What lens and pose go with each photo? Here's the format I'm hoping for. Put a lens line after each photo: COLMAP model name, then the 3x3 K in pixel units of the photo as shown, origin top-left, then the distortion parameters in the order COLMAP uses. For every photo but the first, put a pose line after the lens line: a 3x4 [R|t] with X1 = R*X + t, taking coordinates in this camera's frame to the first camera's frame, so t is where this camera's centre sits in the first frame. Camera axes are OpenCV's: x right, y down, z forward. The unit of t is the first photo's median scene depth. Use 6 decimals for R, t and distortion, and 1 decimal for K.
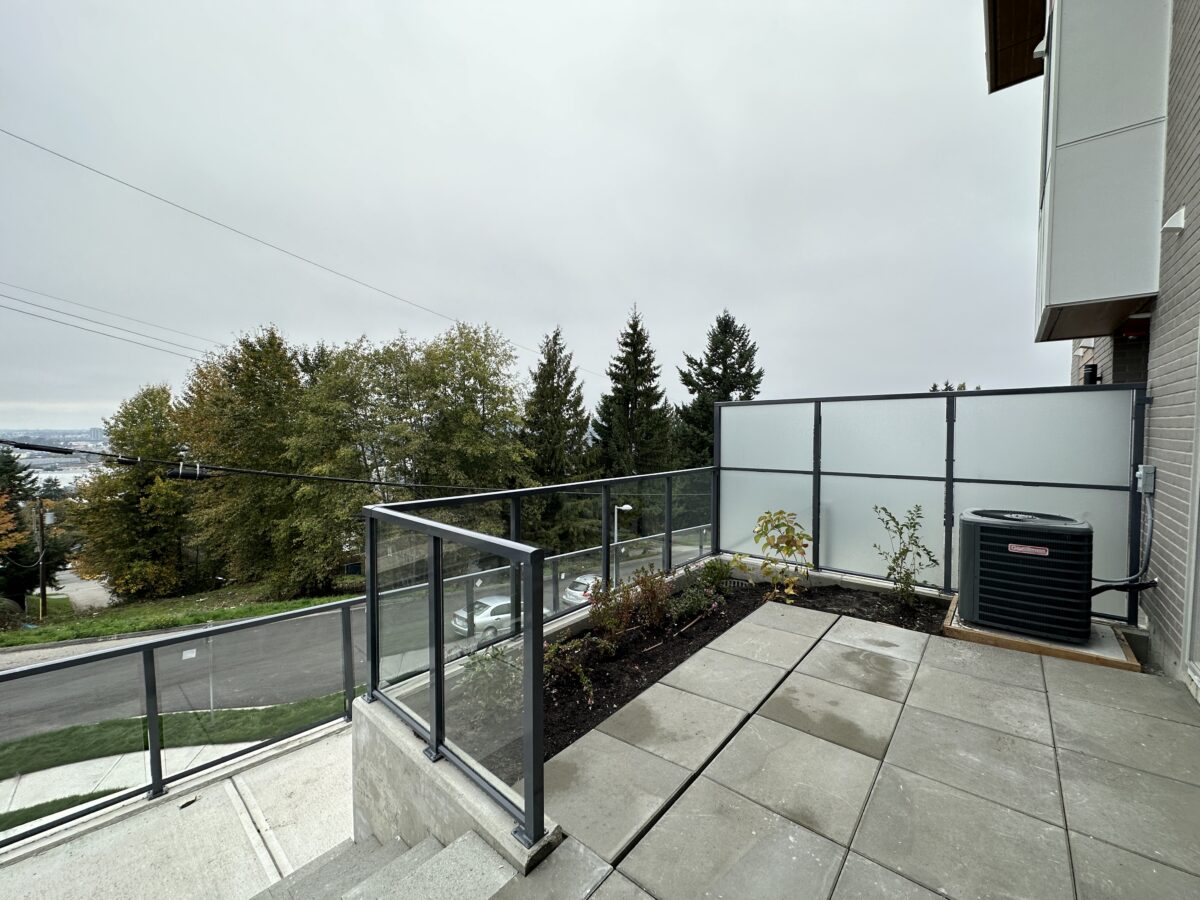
lens RADIAL K [[477.1, 0, 601.8], [0, 477.1, 453.4], [0, 0, 1]] dist [-0.002593, 0.000564]
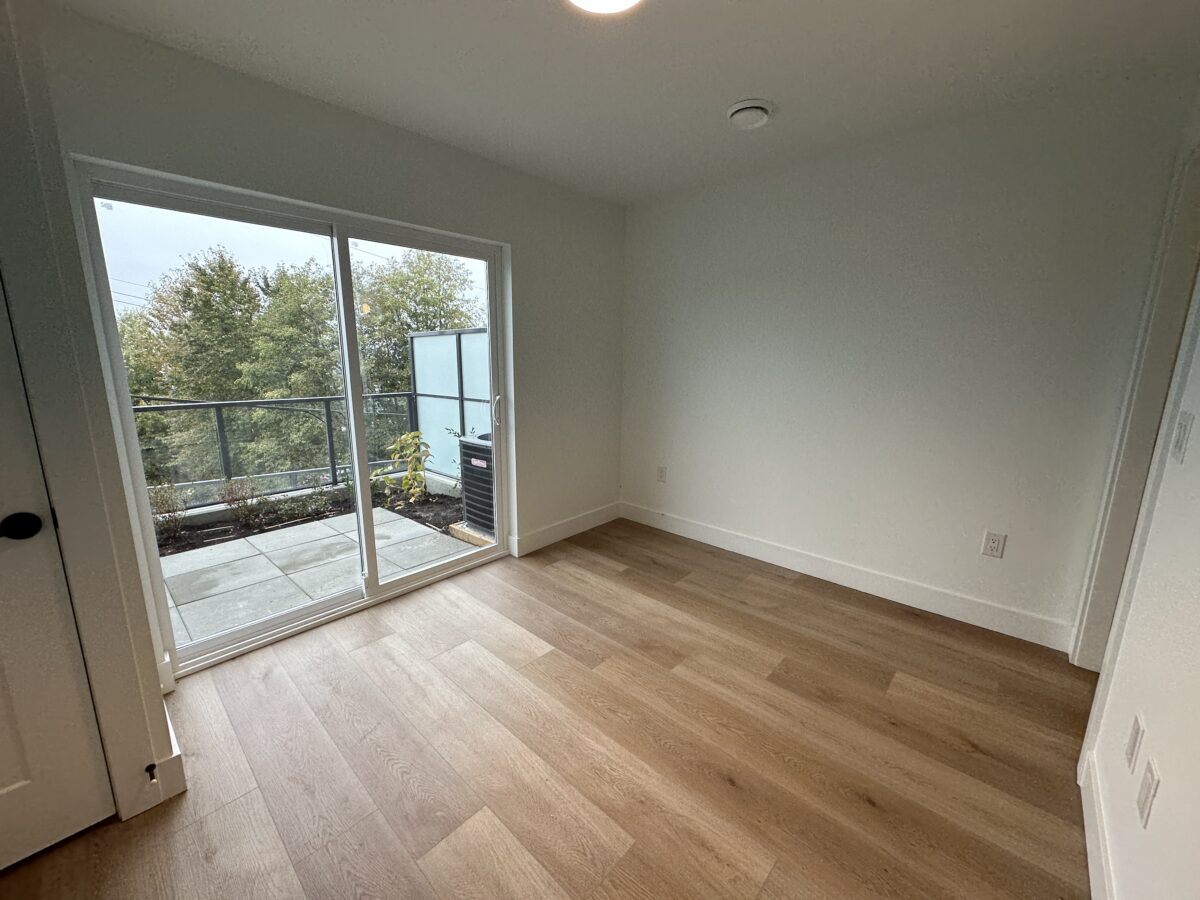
lens RADIAL K [[477.1, 0, 594.6], [0, 477.1, 451.8], [0, 0, 1]] dist [-0.002593, 0.000564]
pose [[0.999582, 0.010254, -0.027030, 0.118604], [-0.006172, 0.989121, 0.146974, -0.000328], [0.028243, -0.146745, 0.988771, -0.016931]]
